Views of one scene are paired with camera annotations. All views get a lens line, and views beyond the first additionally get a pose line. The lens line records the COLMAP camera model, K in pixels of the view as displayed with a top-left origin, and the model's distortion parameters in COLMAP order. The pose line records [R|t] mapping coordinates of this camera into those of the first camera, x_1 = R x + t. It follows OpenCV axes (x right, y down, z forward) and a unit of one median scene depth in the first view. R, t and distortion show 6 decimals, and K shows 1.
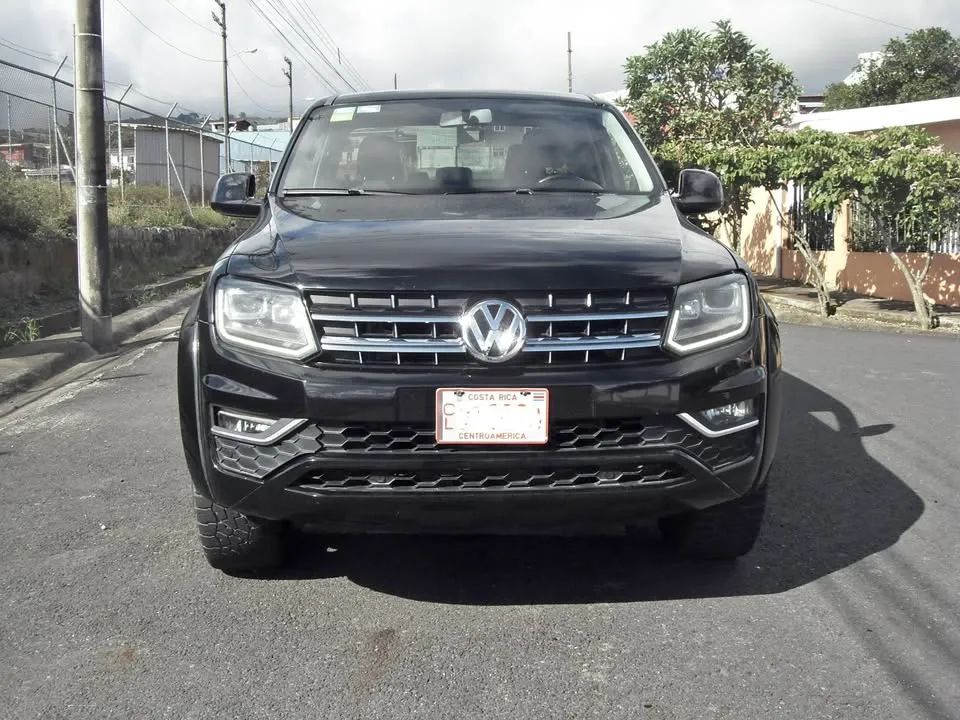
lens RADIAL K [[1038.5, 0, 483.1], [0, 1038.5, 354.1], [0, 0, 1]] dist [-0.125381, 0.000000]
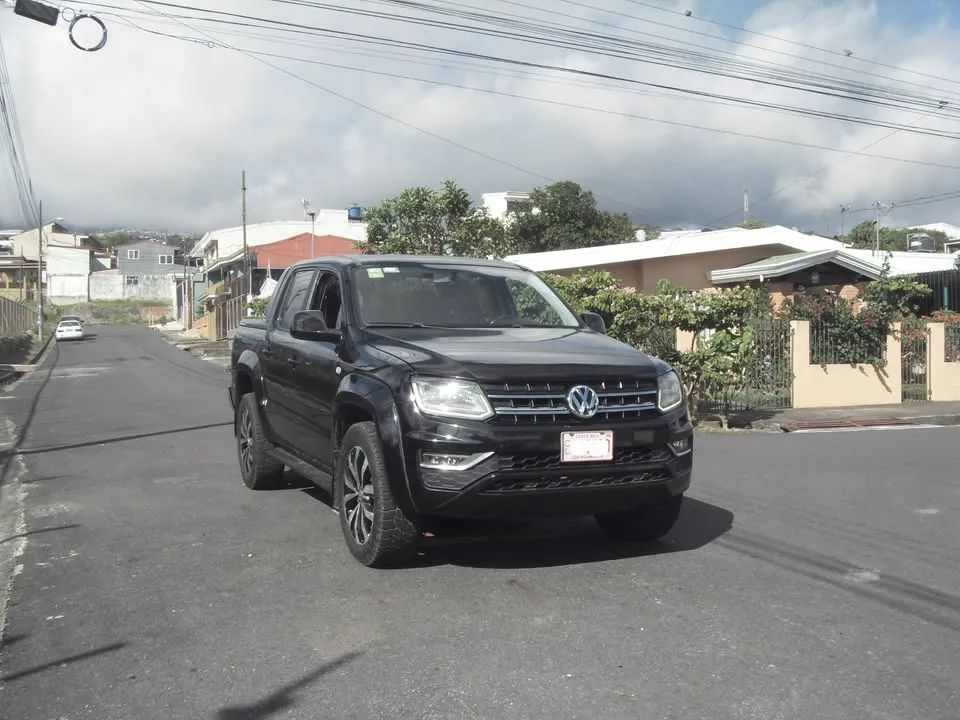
lens RADIAL K [[1038.5, 0, 479.7], [0, 1038.5, 392.0], [0, 0, 1]] dist [-0.125381, 0.000000]
pose [[0.935390, -0.016182, 0.353248, -0.810467], [0.046468, 0.995915, -0.077421, 0.095225], [-0.350552, 0.088834, 0.932321, -0.670827]]
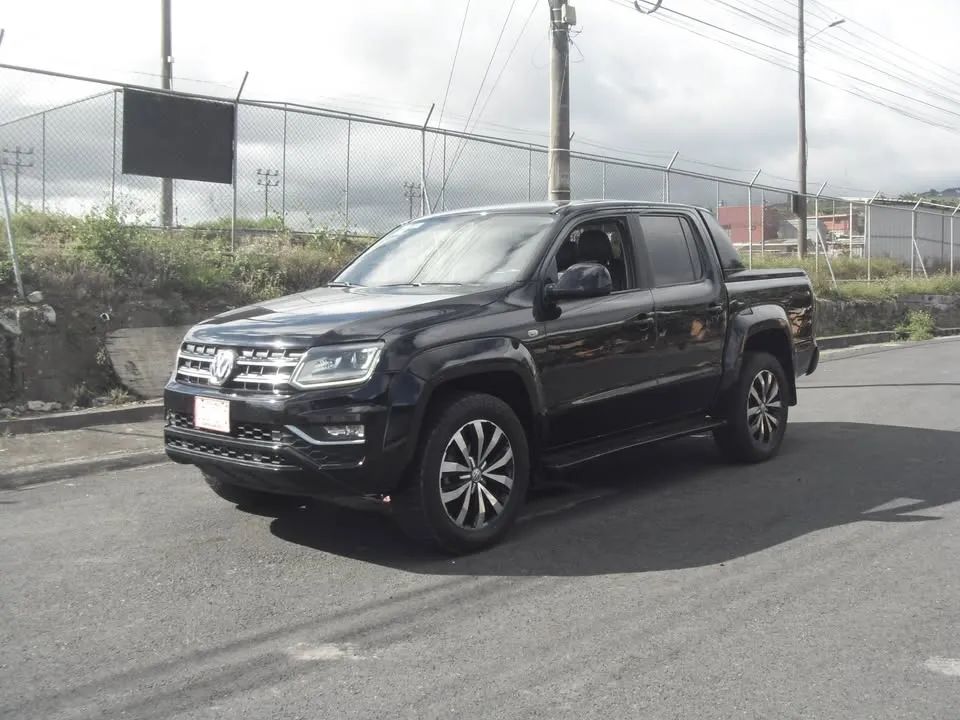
lens RADIAL K [[1038.5, 0, 480.5], [0, 1038.5, 360.5], [0, 0, 1]] dist [-0.125381, 0.000000]
pose [[0.701432, 0.049372, -0.711024, 1.550043], [-0.091826, 0.995544, -0.021460, -0.036372], [0.706796, 0.080343, 0.702840, 0.066531]]
